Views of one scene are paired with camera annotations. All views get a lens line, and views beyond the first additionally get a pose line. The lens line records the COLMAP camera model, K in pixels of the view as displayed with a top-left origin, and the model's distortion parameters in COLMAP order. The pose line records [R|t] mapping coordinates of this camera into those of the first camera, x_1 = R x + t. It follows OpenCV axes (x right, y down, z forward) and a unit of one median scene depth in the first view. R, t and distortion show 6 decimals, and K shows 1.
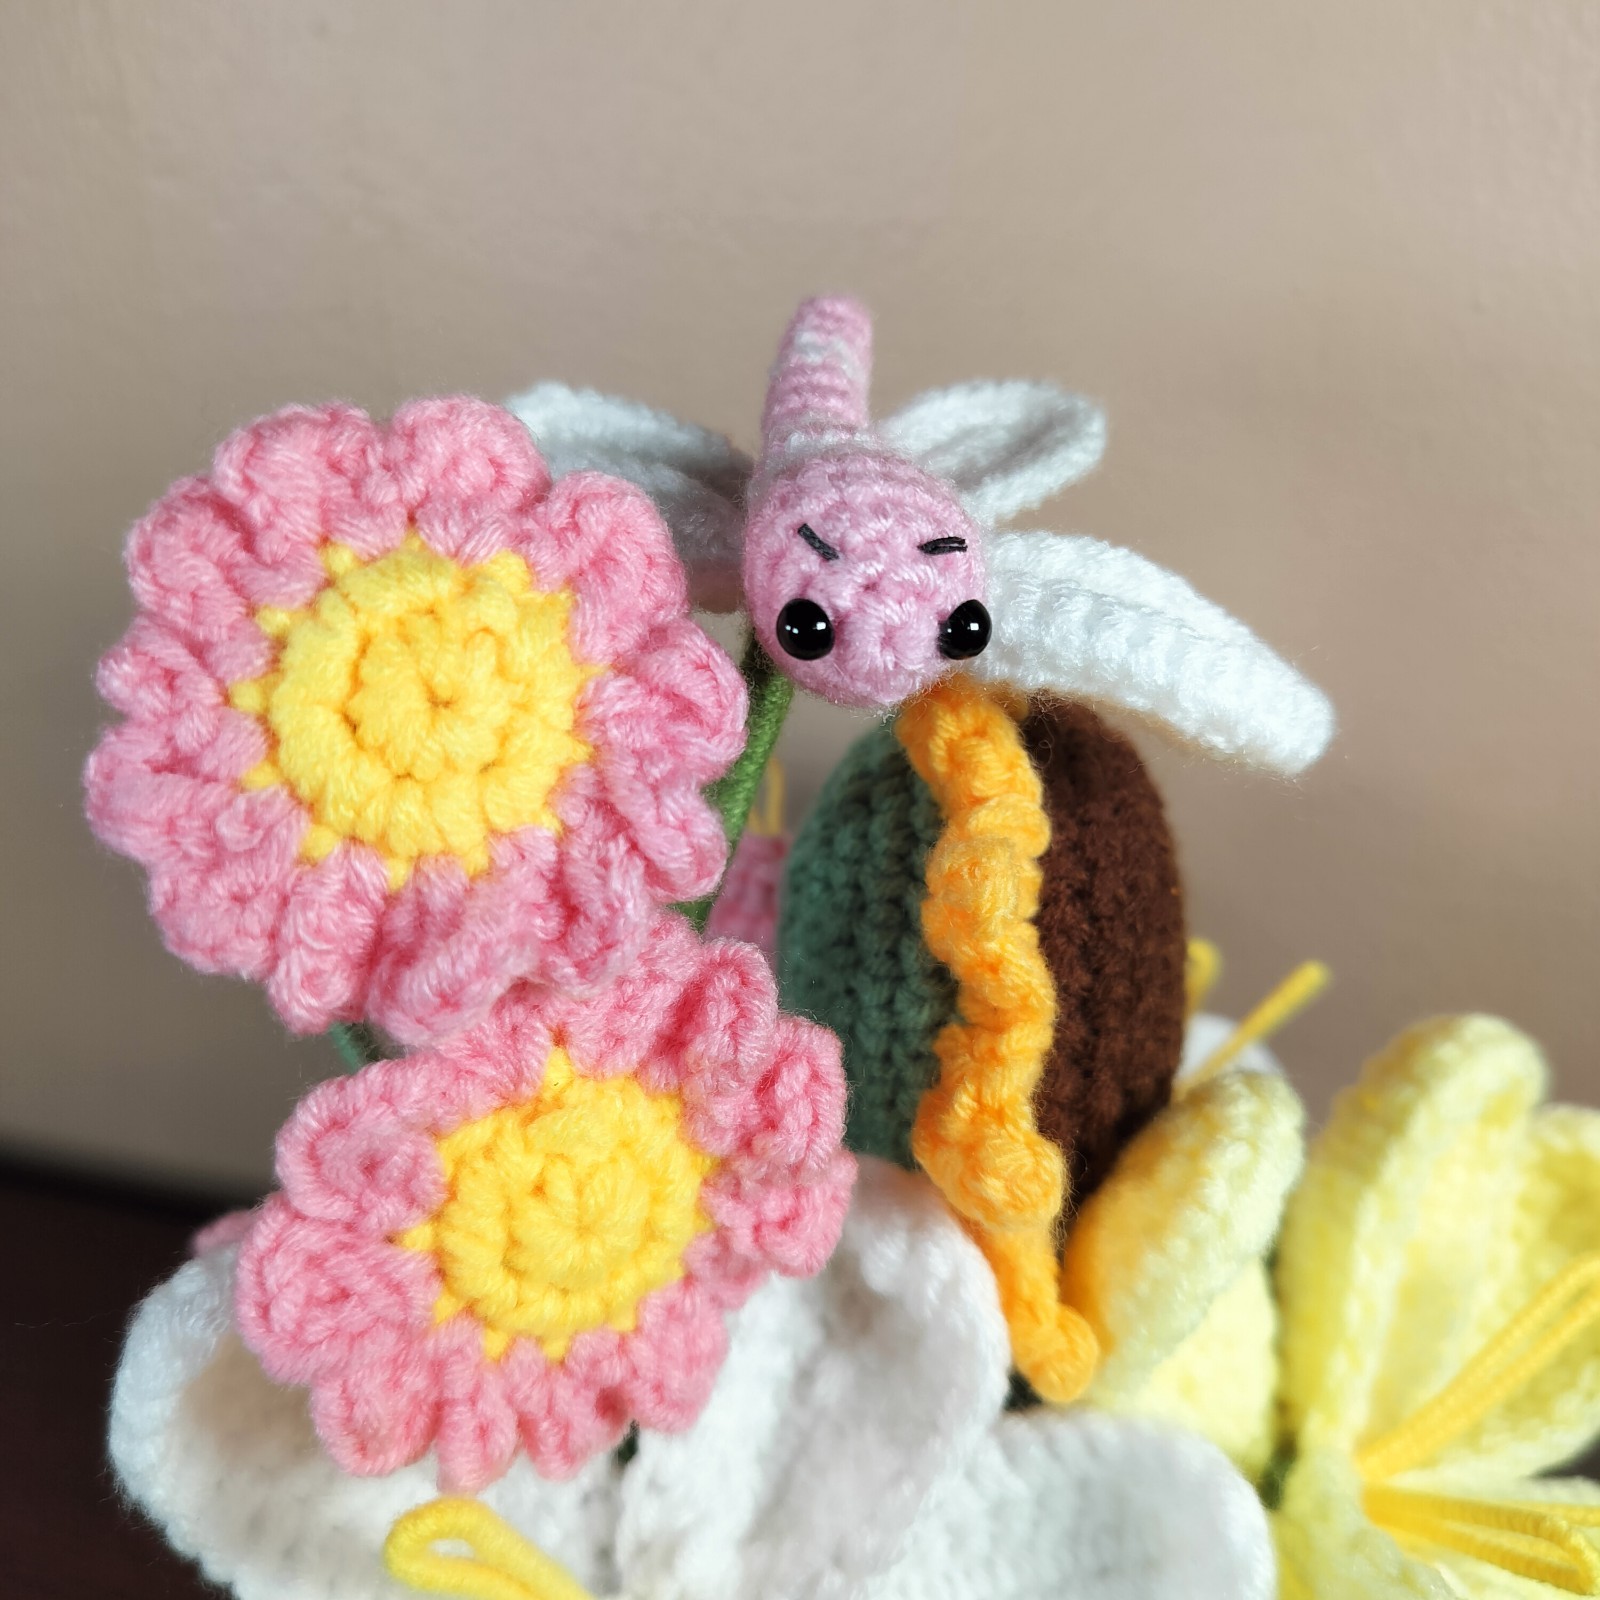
lens RADIAL K [[1734.5, 0, 778.7], [0, 1734.5, 769.6], [0, 0, 1]] dist [0.014444, 0.000000]
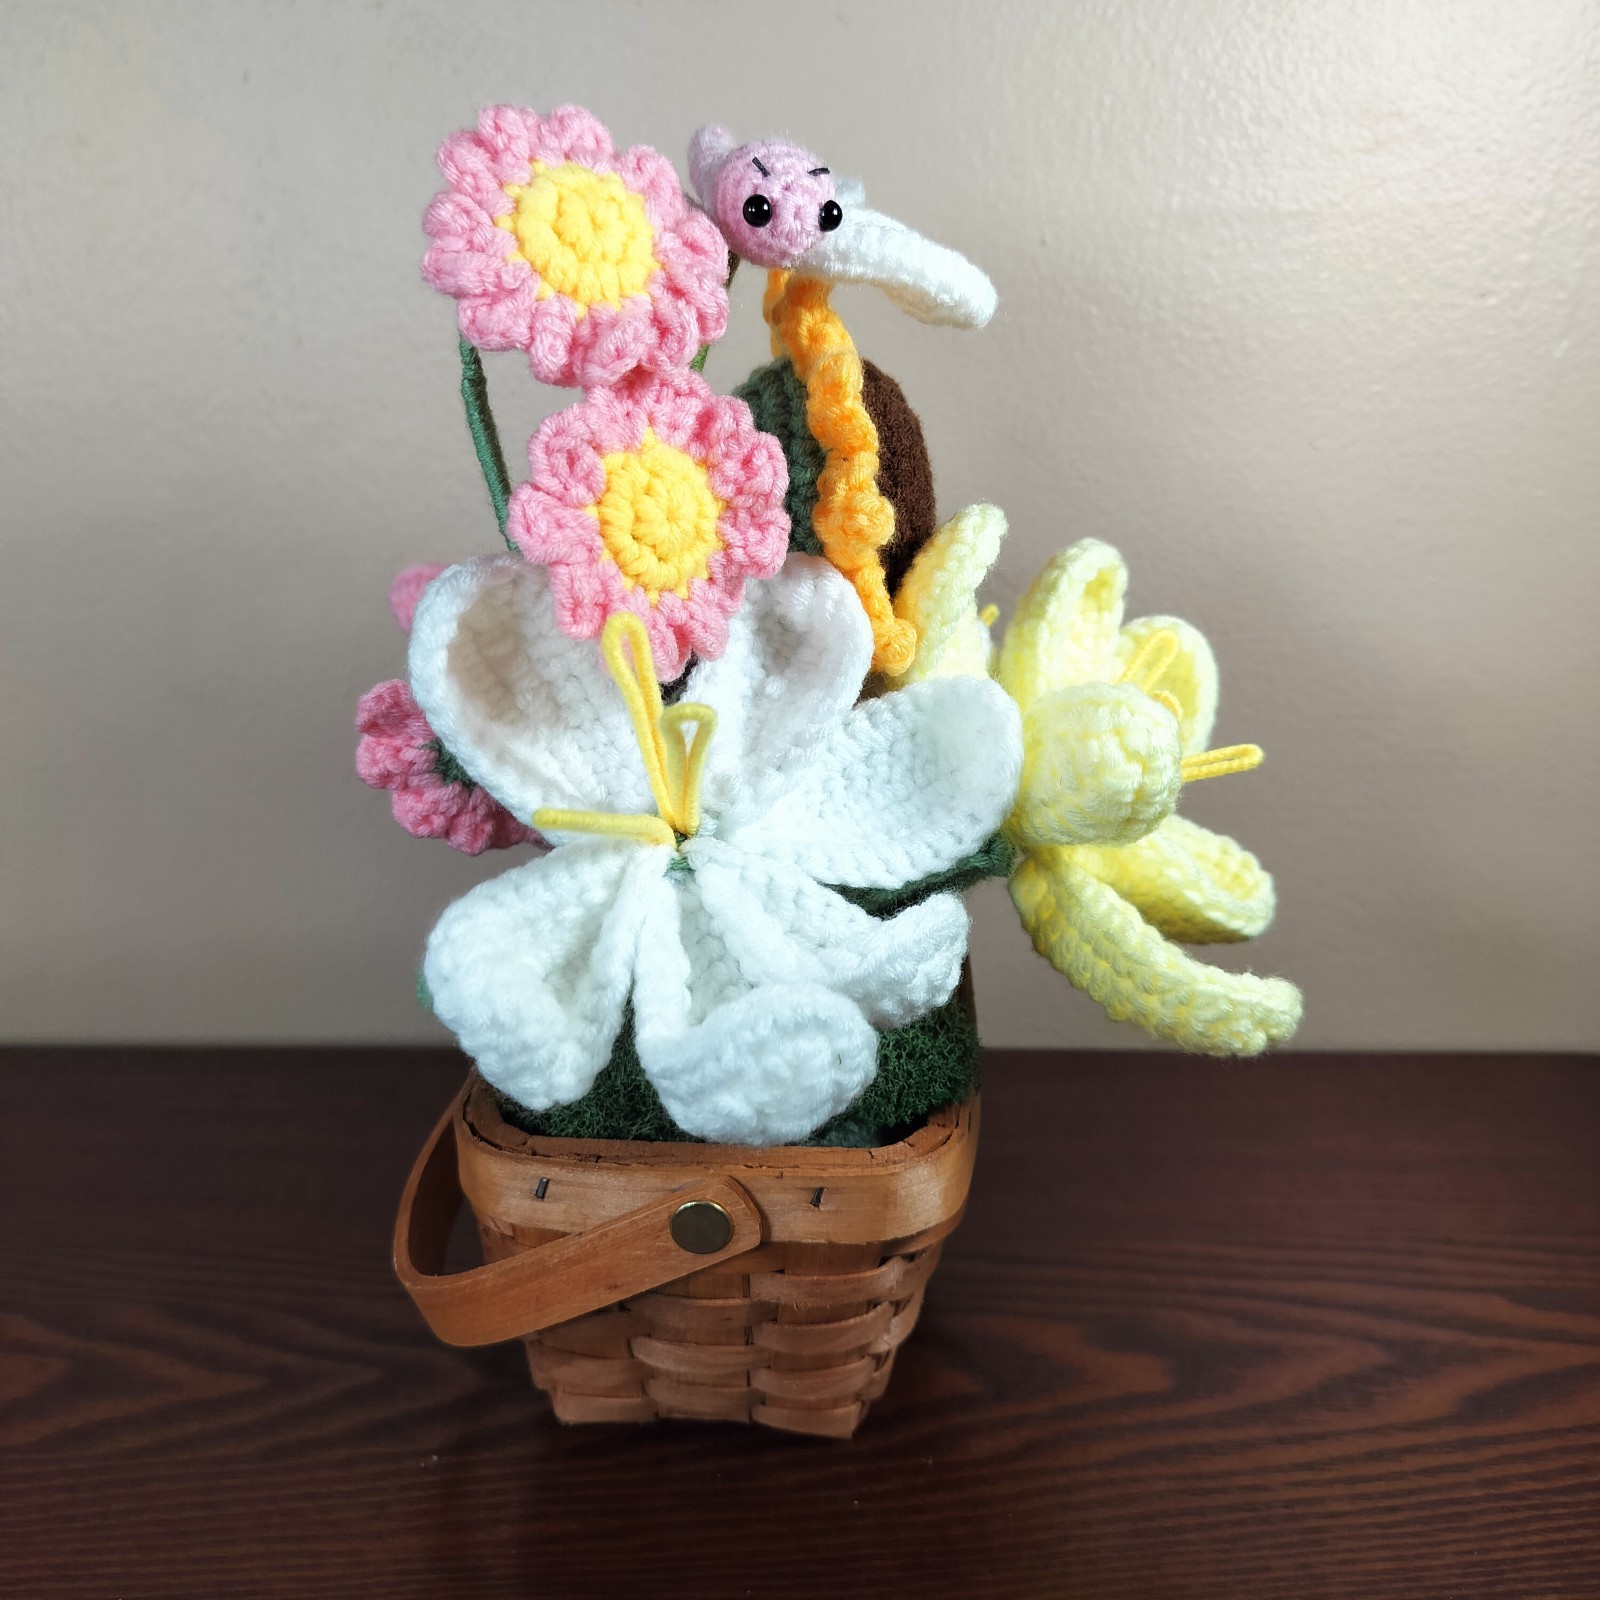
lens RADIAL K [[1627.2, 0, 820.4], [0, 1627.2, 782.0], [0, 0, 1]] dist [-0.029525, 0.000000]
pose [[0.970613, -0.076596, 0.228131, -0.401341], [0.101788, 0.989688, -0.100777, 0.789149], [-0.218059, 0.121036, 0.968401, -0.809236]]
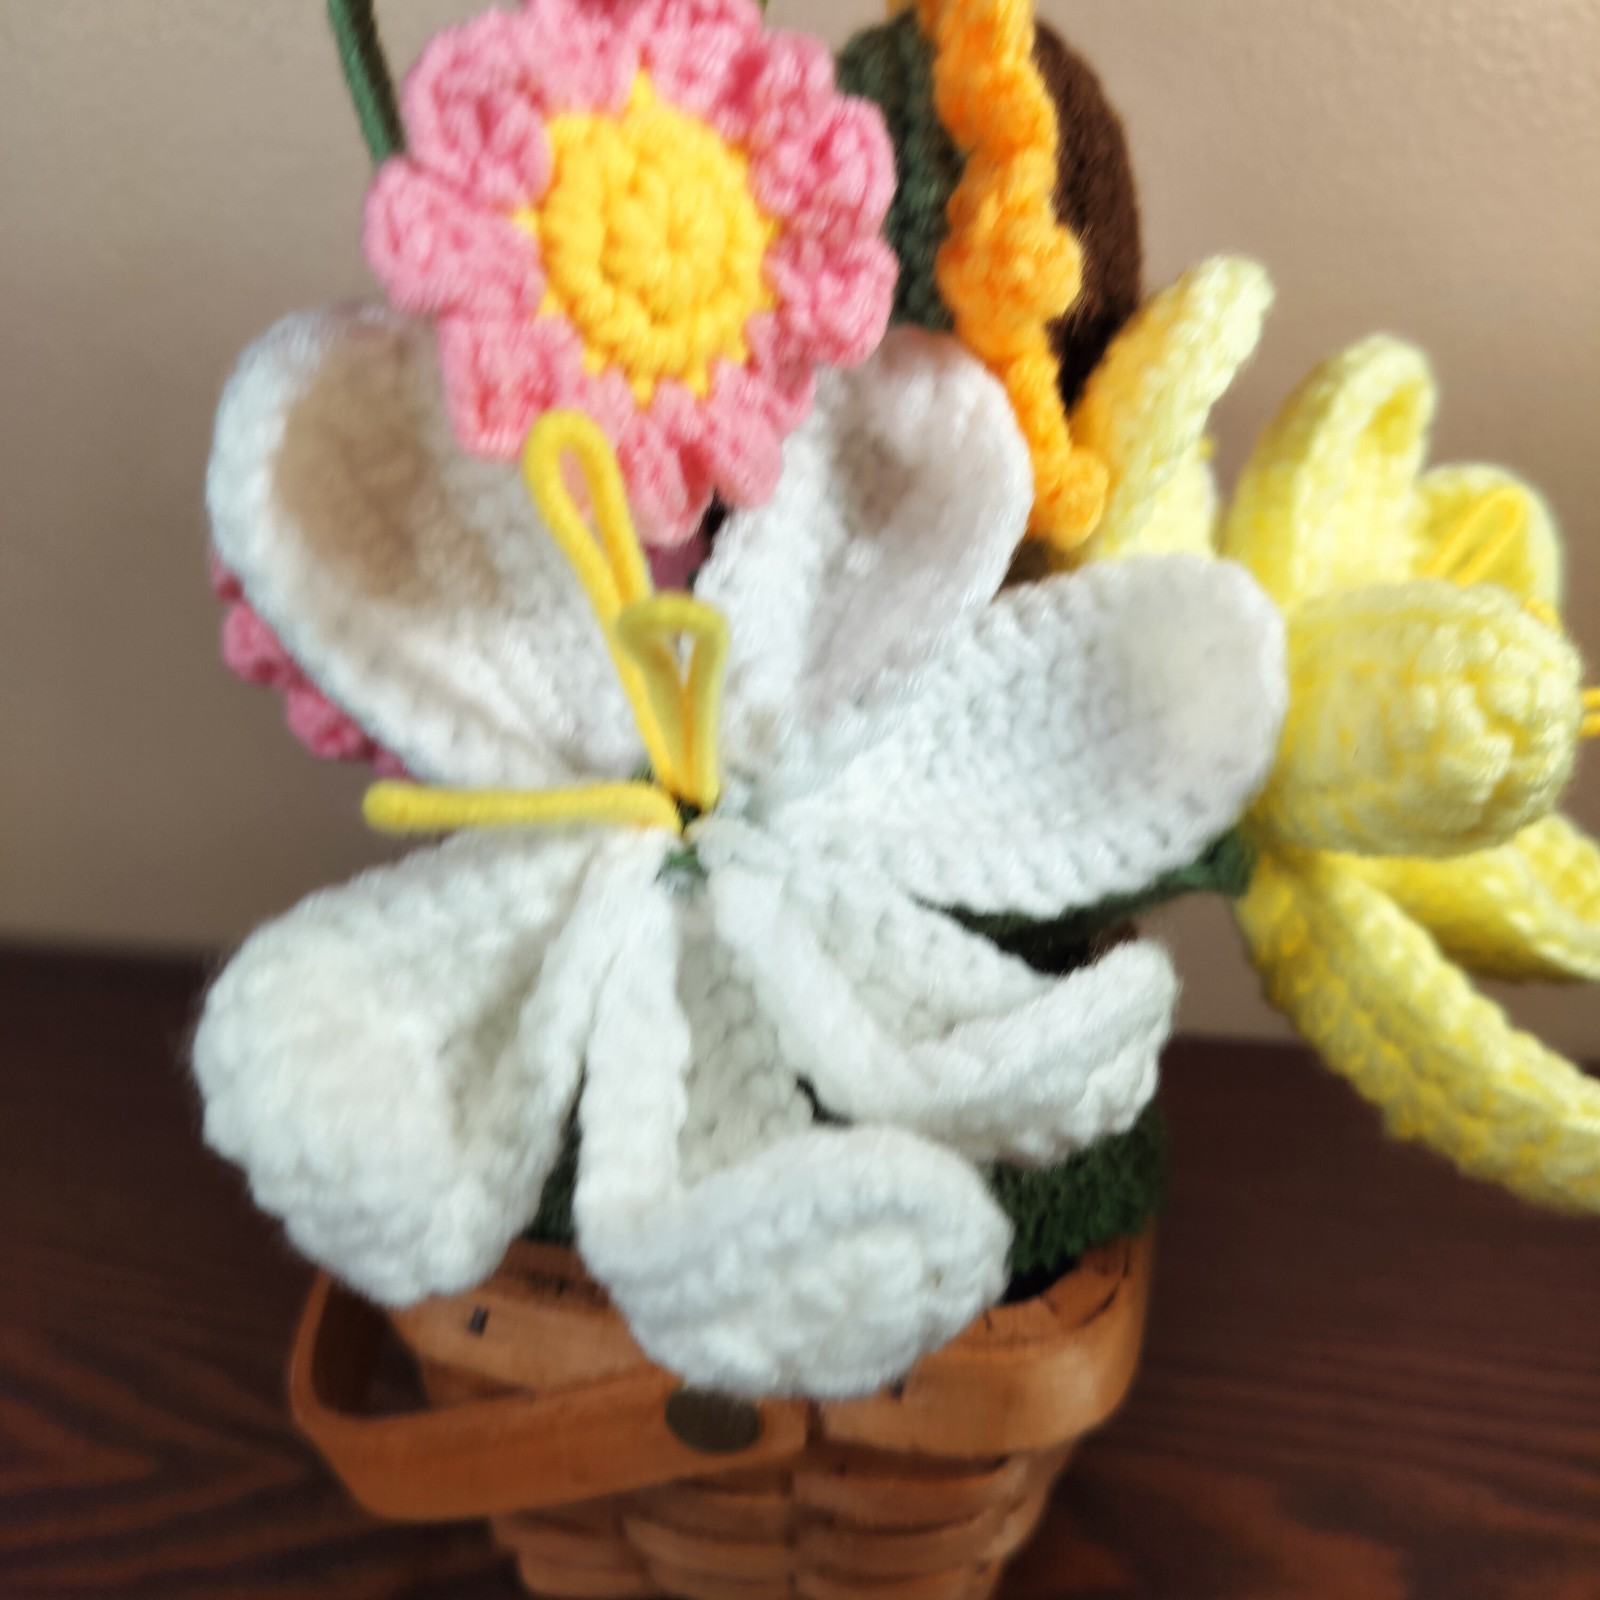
lens RADIAL K [[1790.4, 0, 871.9], [0, 1790.4, 827.2], [0, 0, 1]] dist [-0.018563, 0.000000]
pose [[0.981489, -0.055957, 0.183162, -0.220710], [0.057479, 0.998342, -0.003006, 0.657751], [-0.182690, 0.013478, 0.983078, -0.109077]]
